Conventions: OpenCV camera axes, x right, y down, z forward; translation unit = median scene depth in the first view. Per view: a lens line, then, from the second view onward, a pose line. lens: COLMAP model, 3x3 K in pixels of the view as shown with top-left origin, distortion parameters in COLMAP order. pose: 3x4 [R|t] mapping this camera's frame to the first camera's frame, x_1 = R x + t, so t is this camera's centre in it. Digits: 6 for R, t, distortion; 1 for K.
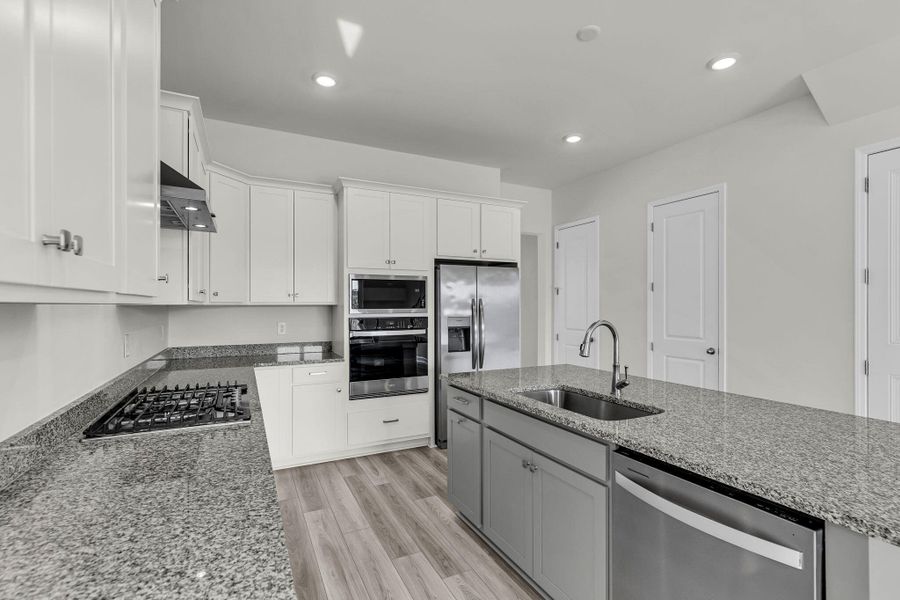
lens RADIAL K [[413.1, 0, 447.7], [0, 413.1, 304.4], [0, 0, 1]] dist [-0.002845, -0.000487]
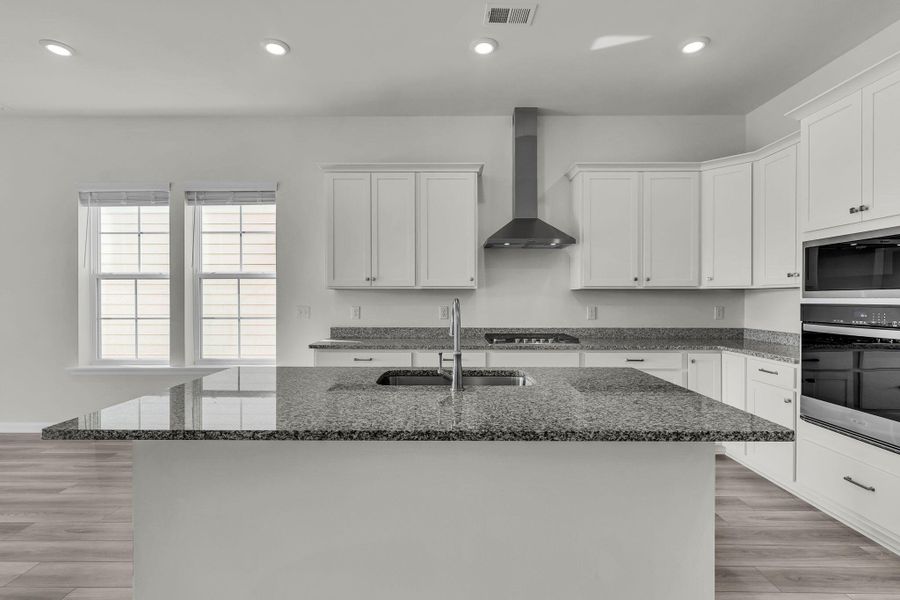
lens RADIAL K [[413.1, 0, 457.8], [0, 413.1, 295.8], [0, 0, 1]] dist [-0.002845, -0.000487]
pose [[-0.438591, -0.003827, -0.898679, 0.626644], [0.001093, 0.999988, -0.004792, 0.021065], [0.898686, -0.003084, -0.438581, 0.745642]]
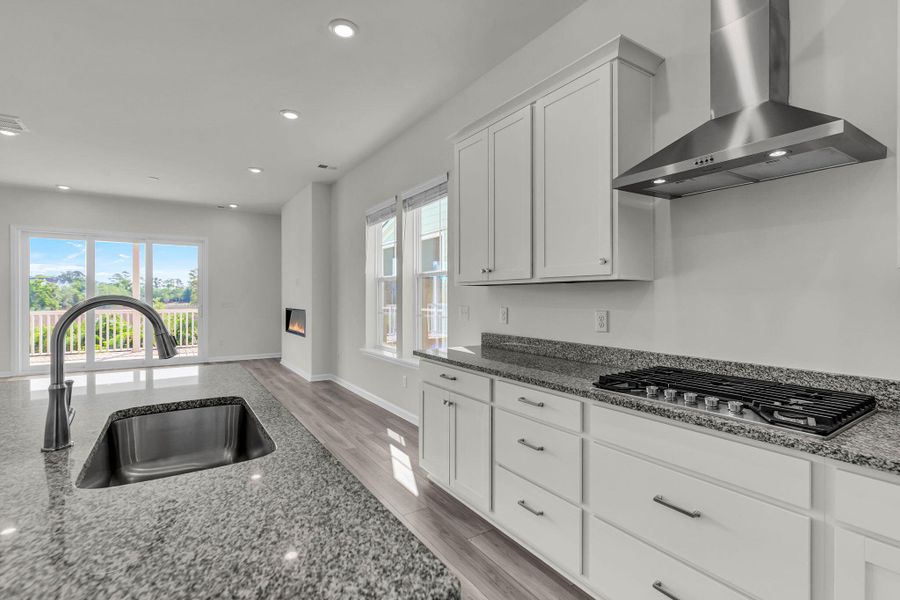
lens RADIAL K [[413.1, 0, 453.4], [0, 413.1, 301.8], [0, 0, 1]] dist [-0.002845, -0.000487]
pose [[-0.990095, -0.000320, -0.140398, 0.025512], [-0.001574, 0.999960, 0.008820, 0.024228], [0.140389, 0.008953, -0.990056, 0.834947]]
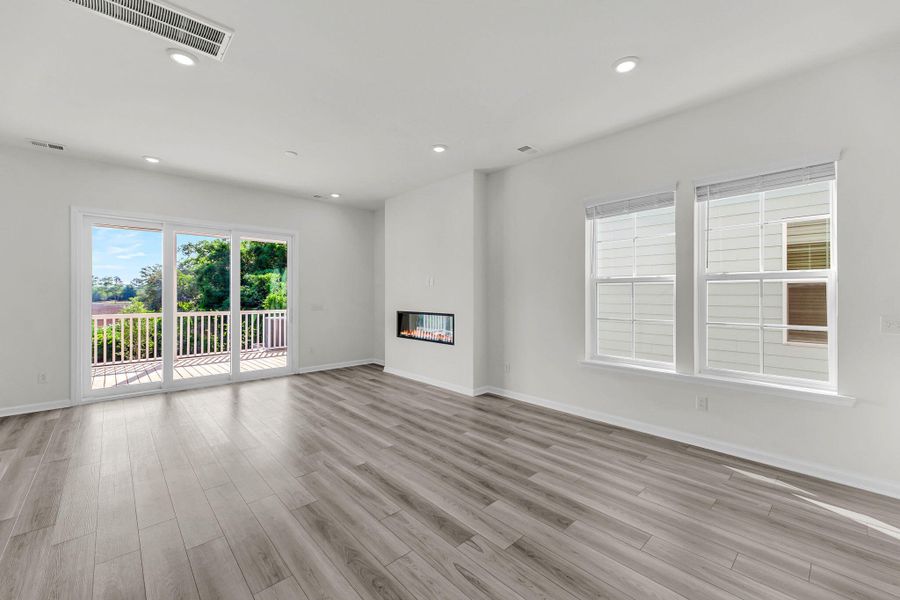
lens RADIAL K [[369.2, 0, 452.4], [0, 369.2, 295.5], [0, 0, 1]] dist [-0.001041, -0.000152]
pose [[-0.957457, -0.000071, -0.288575, 0.785890], [0.000126, 1.000000, -0.000664, 0.006740], [0.288575, -0.000673, -0.957457, 0.346008]]
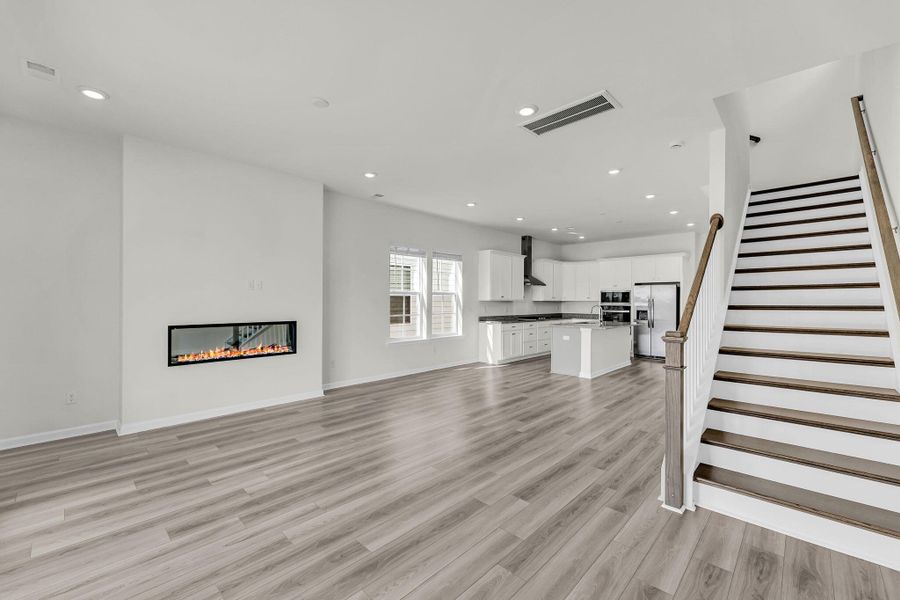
lens RADIAL K [[369.2, 0, 447.8], [0, 369.2, 301.9], [0, 0, 1]] dist [-0.001041, -0.000152]
pose [[0.347044, 0.007042, -0.937822, 1.779601], [-0.004775, 0.999972, 0.005742, -0.002655], [0.937837, 0.002485, 0.347068, -0.884854]]
